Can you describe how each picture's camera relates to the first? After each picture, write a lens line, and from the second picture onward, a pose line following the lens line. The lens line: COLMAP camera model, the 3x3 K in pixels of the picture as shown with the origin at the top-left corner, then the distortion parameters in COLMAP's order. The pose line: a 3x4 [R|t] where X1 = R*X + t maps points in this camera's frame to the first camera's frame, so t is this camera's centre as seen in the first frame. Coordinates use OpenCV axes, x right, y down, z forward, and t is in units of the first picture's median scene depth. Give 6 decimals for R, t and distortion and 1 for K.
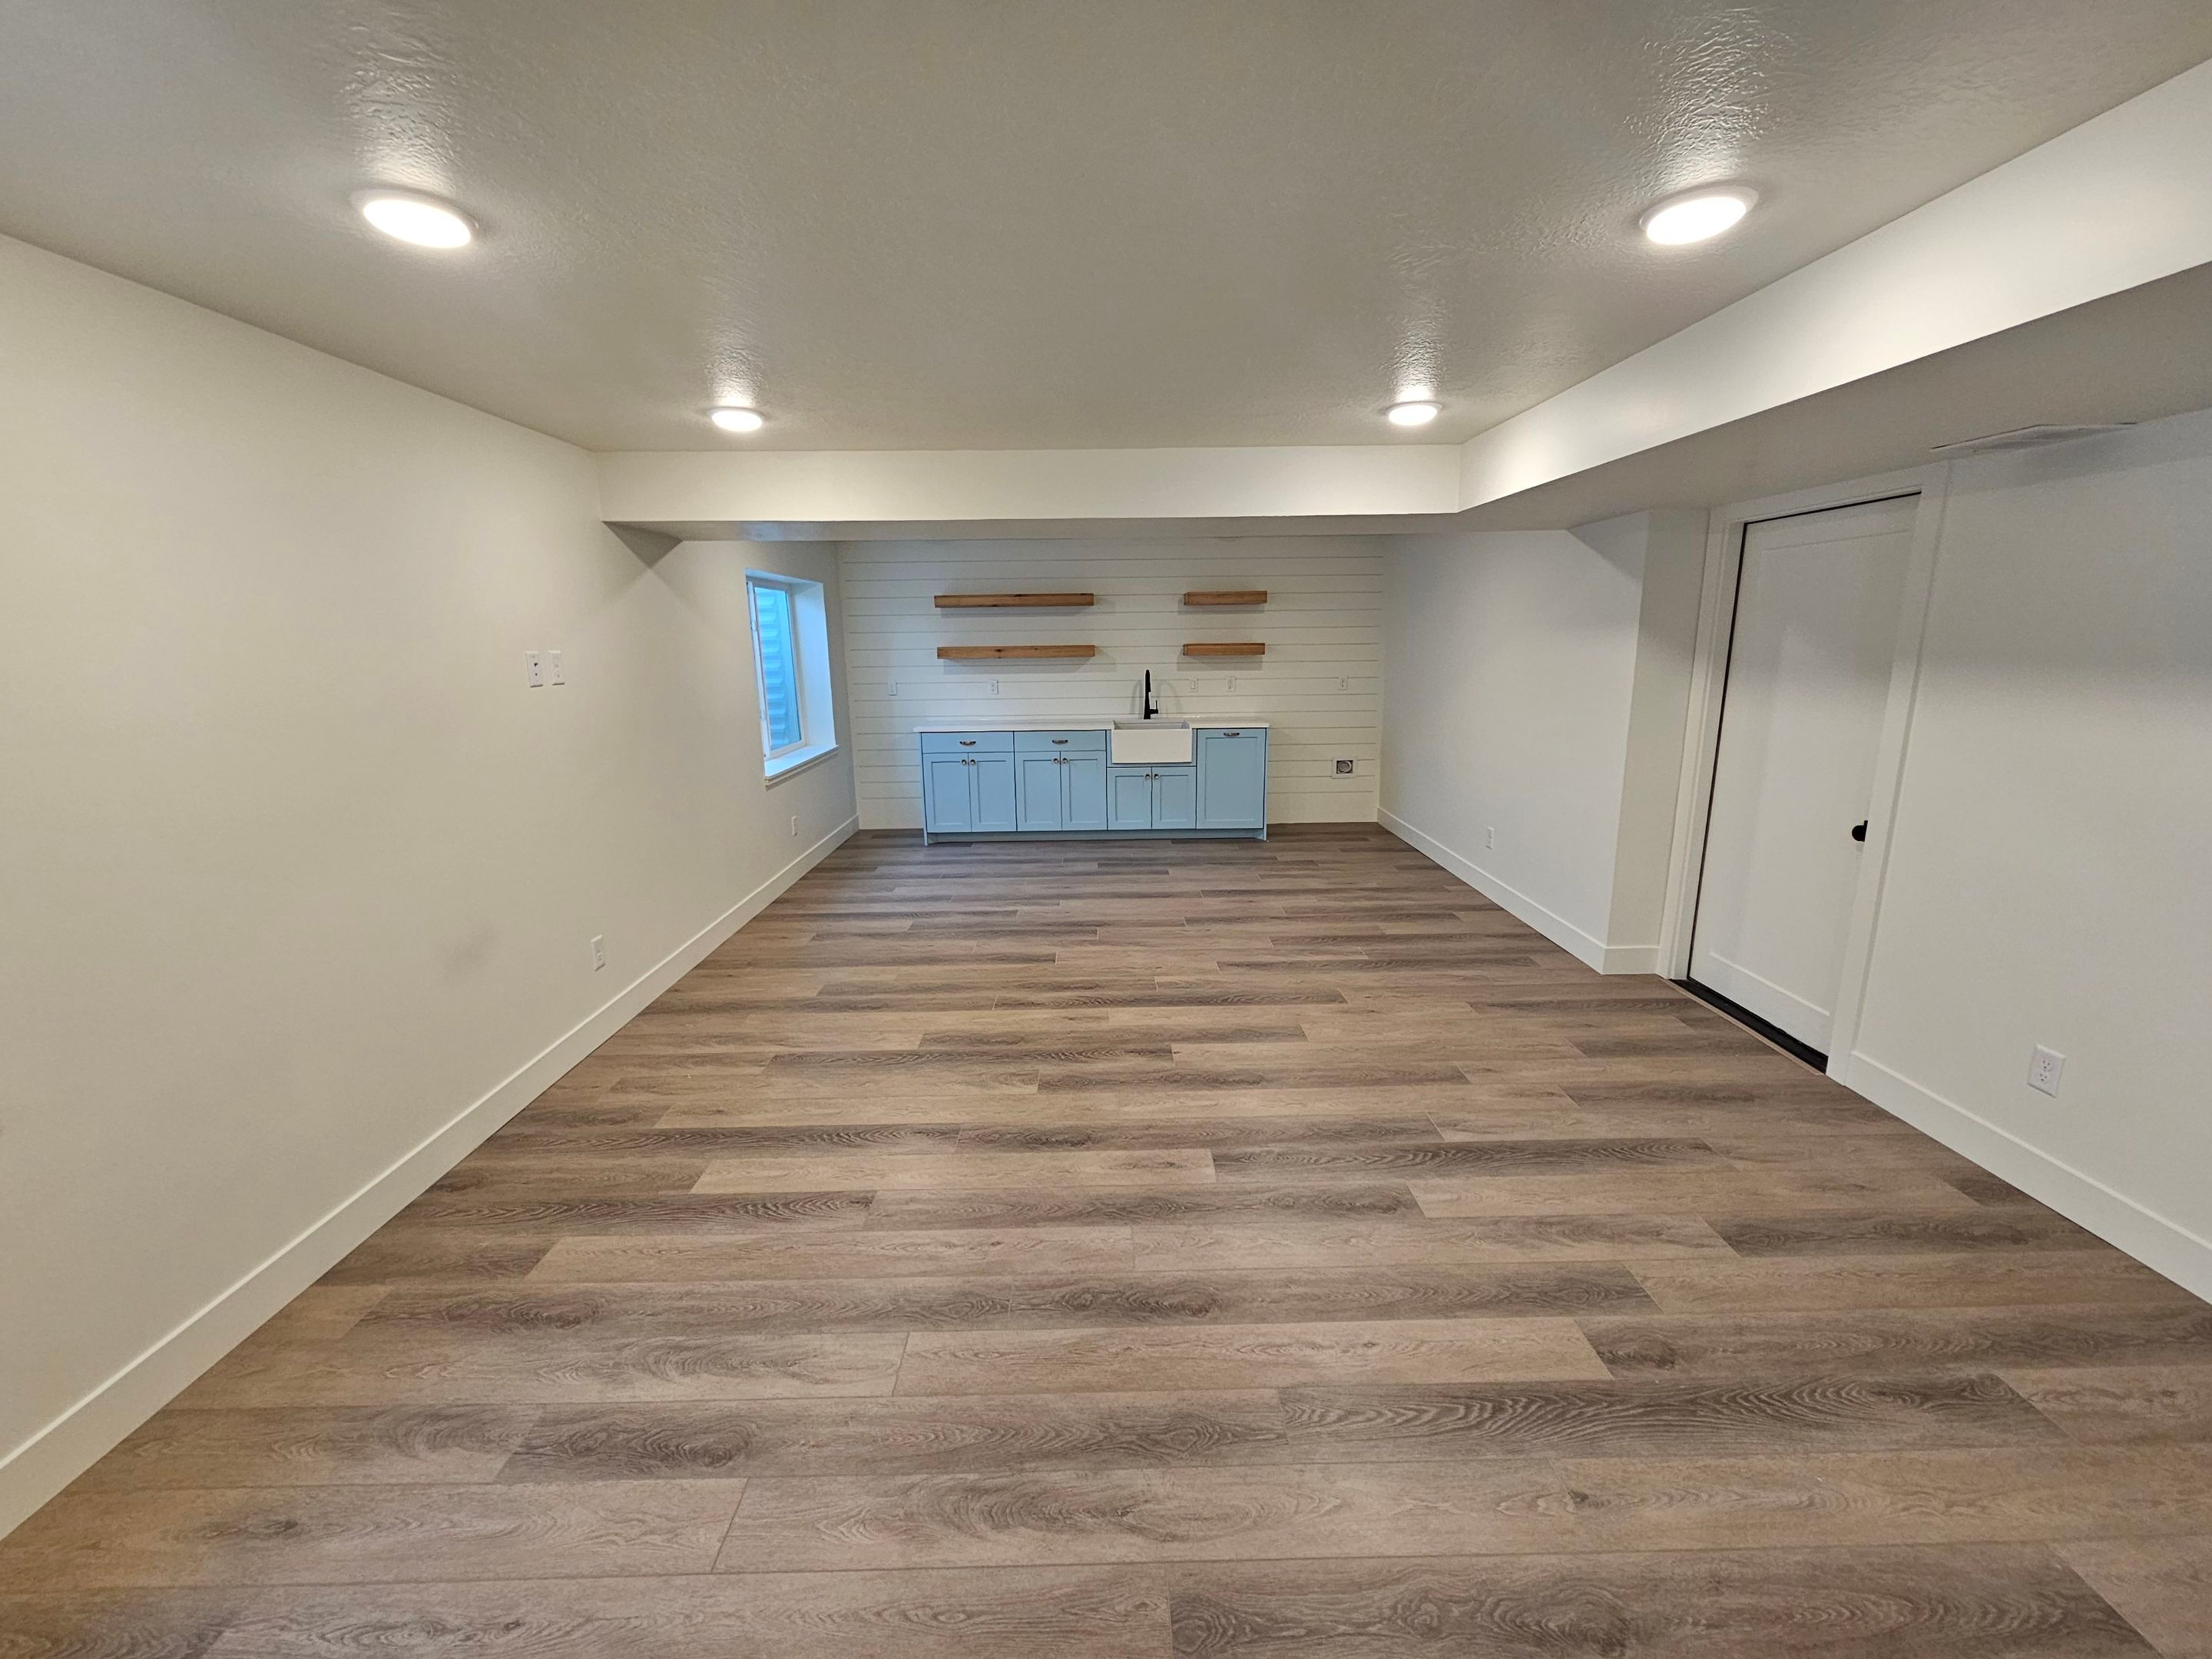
lens RADIAL K [[906.6, 0, 1108.1], [0, 906.6, 839.4], [0, 0, 1]] dist [0.000104, 0.000452]
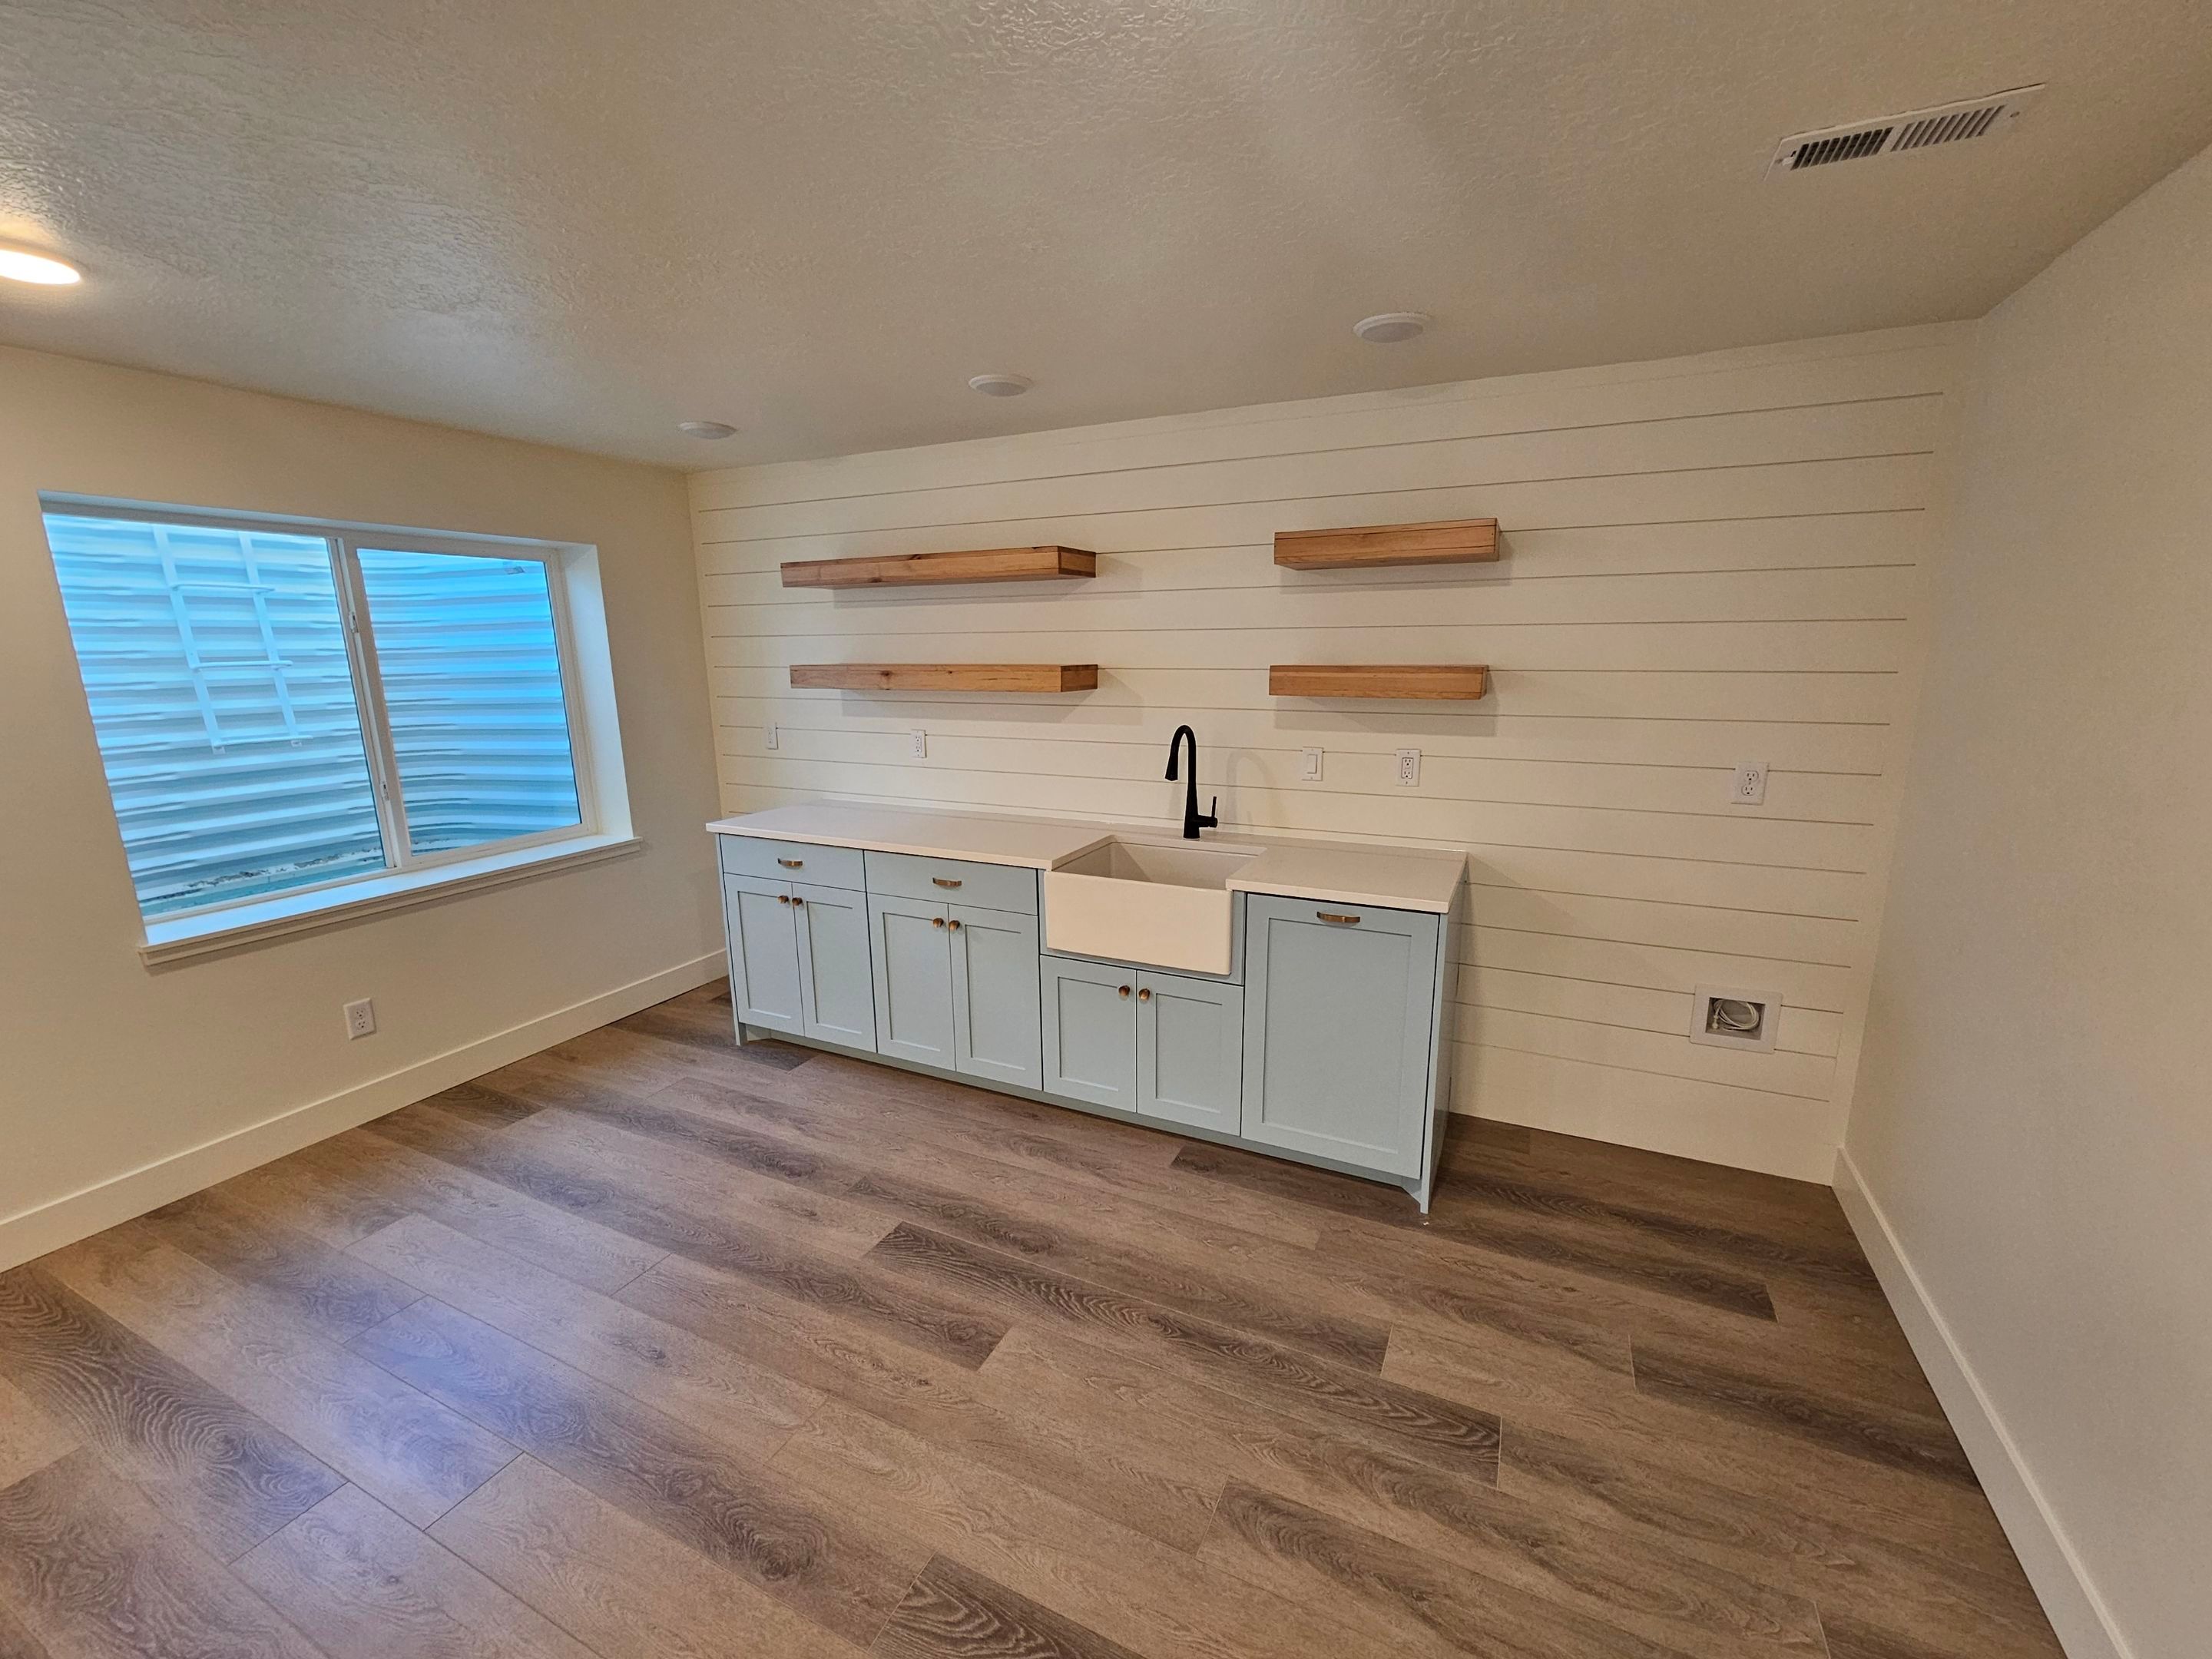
lens RADIAL K [[906.6, 0, 1108.1], [0, 906.6, 839.4], [0, 0, 1]] dist [0.000104, 0.000452]
pose [[0.897394, 0.097763, -0.430264, 0.314117], [-0.099913, 0.994840, 0.017658, -0.220104], [0.429770, 0.027143, 0.902530, 0.964739]]
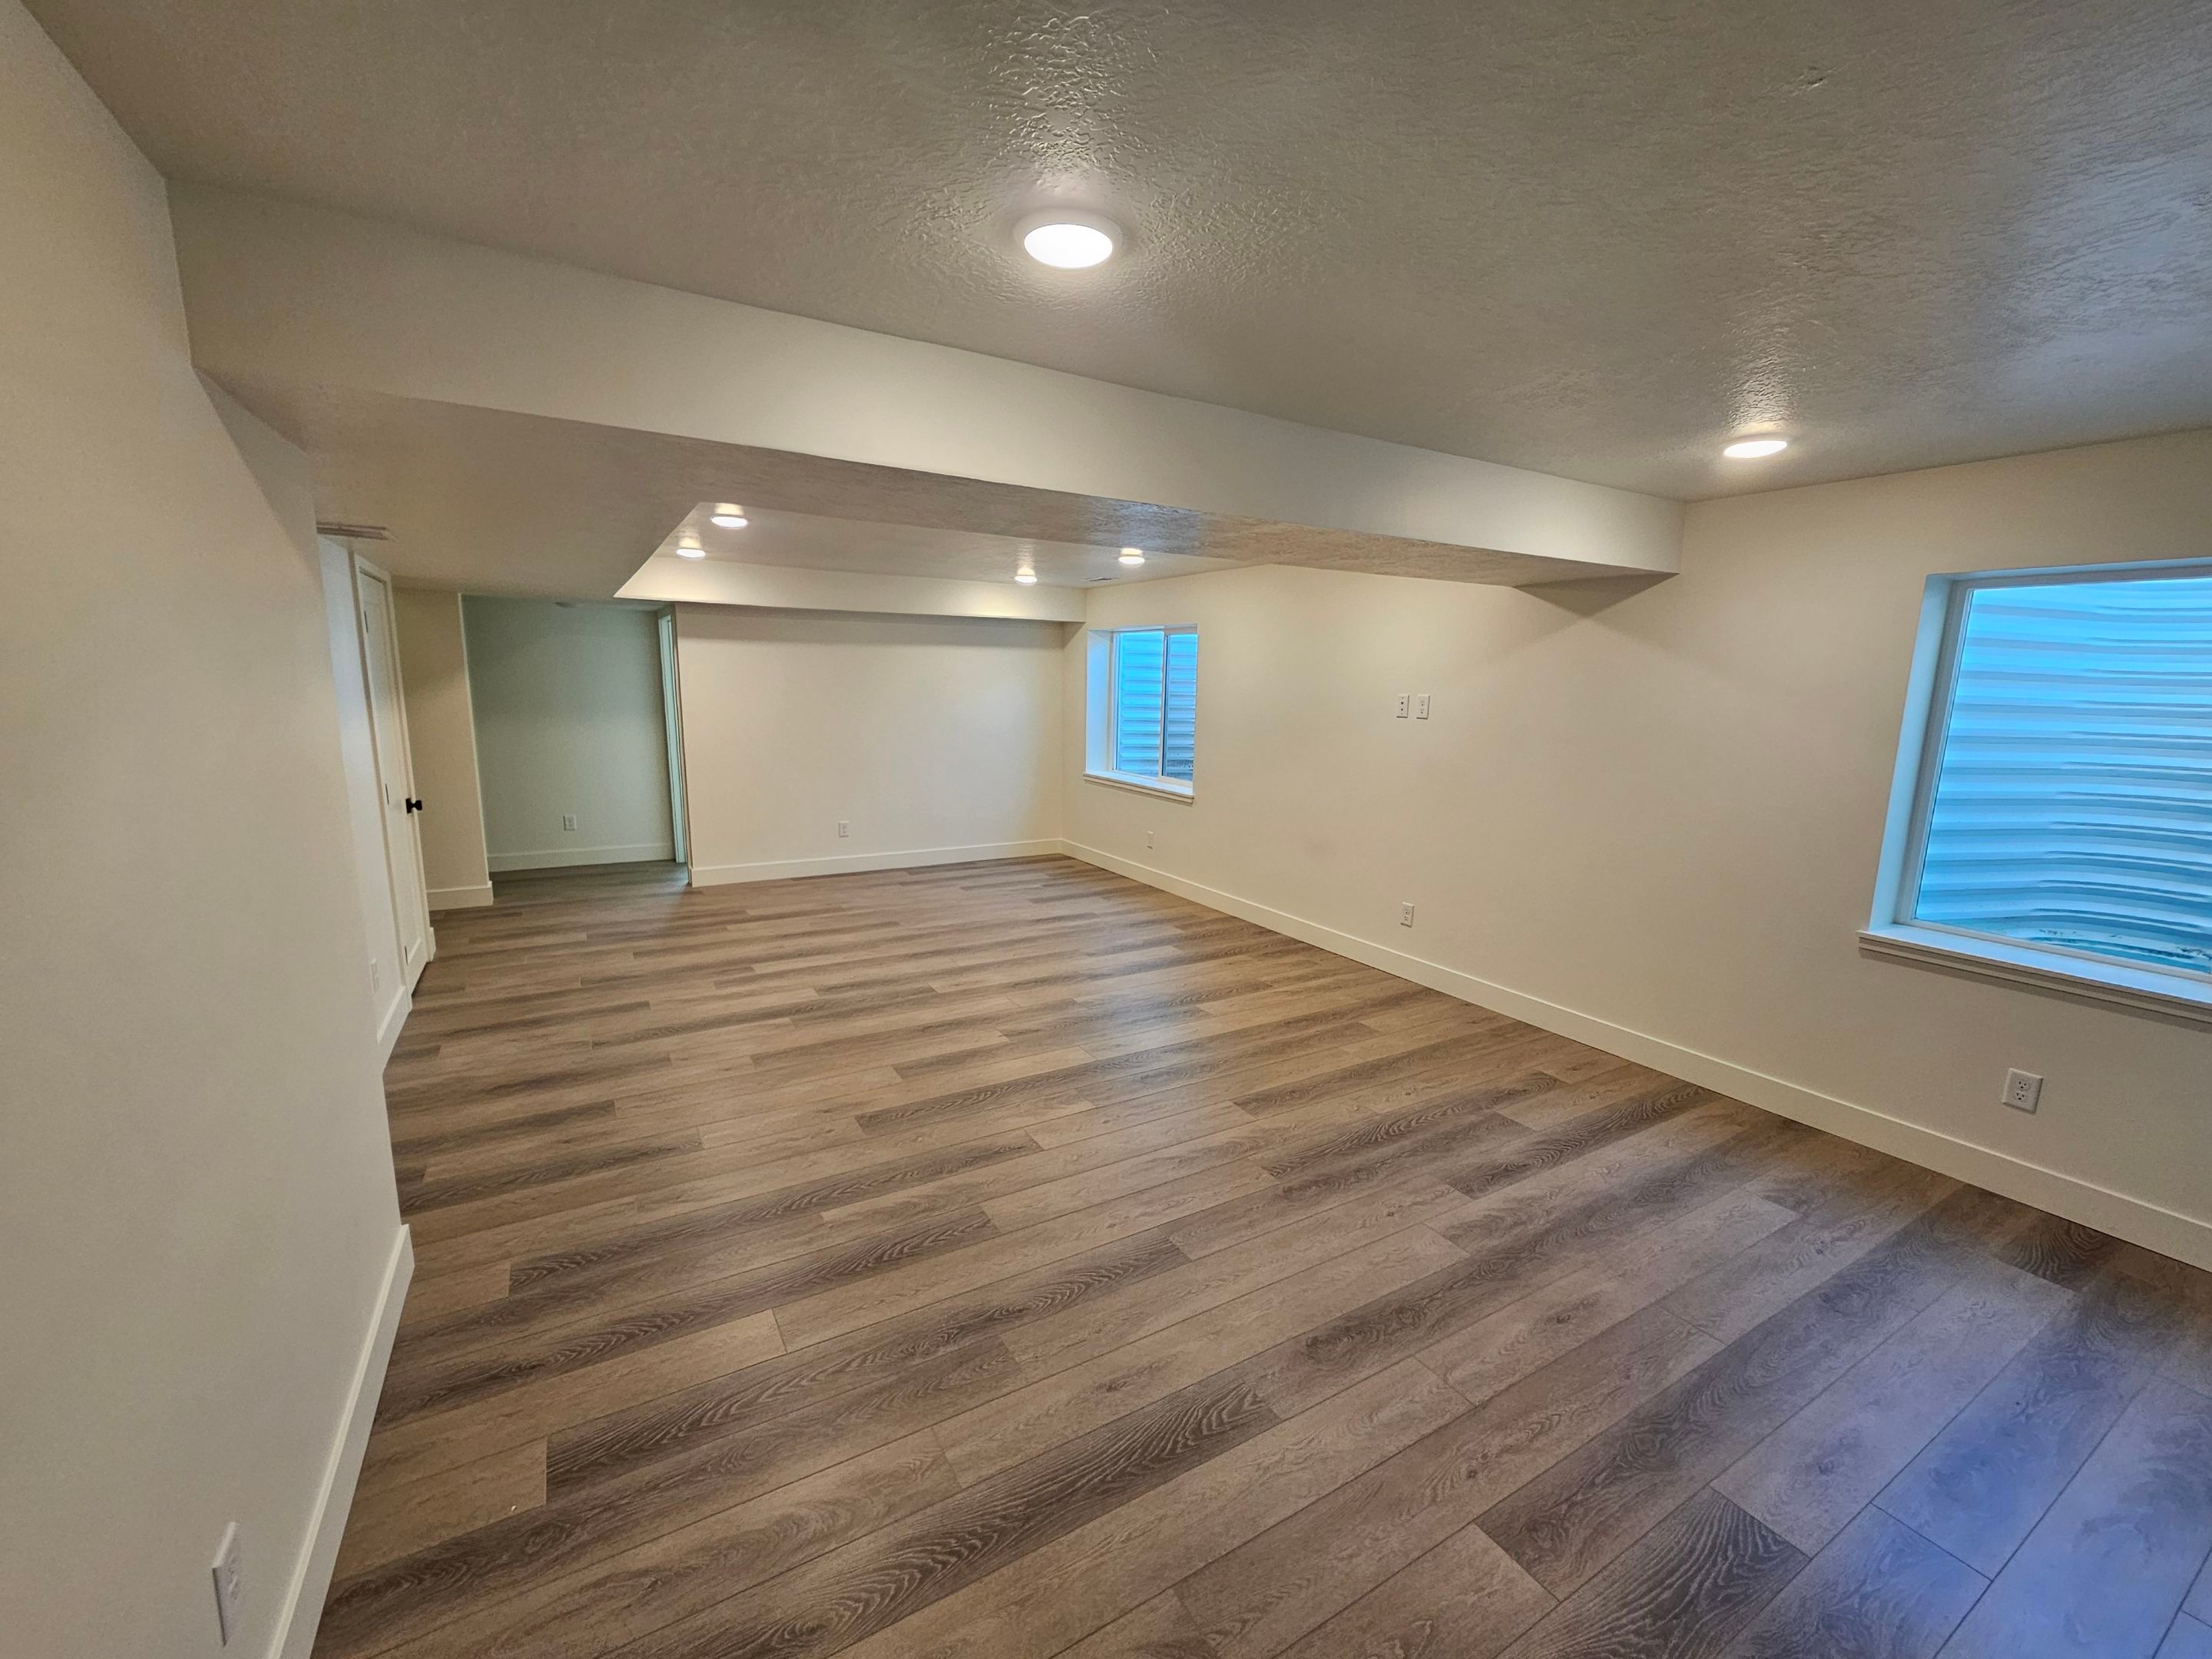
lens RADIAL K [[906.6, 0, 1108.1], [0, 906.6, 839.4], [0, 0, 1]] dist [0.000104, 0.000452]
pose [[-0.866798, 0.083832, -0.491562, 0.393446], [-0.115913, 0.924894, 0.362127, -0.339541], [0.485000, 0.370870, -0.791979, 1.464790]]
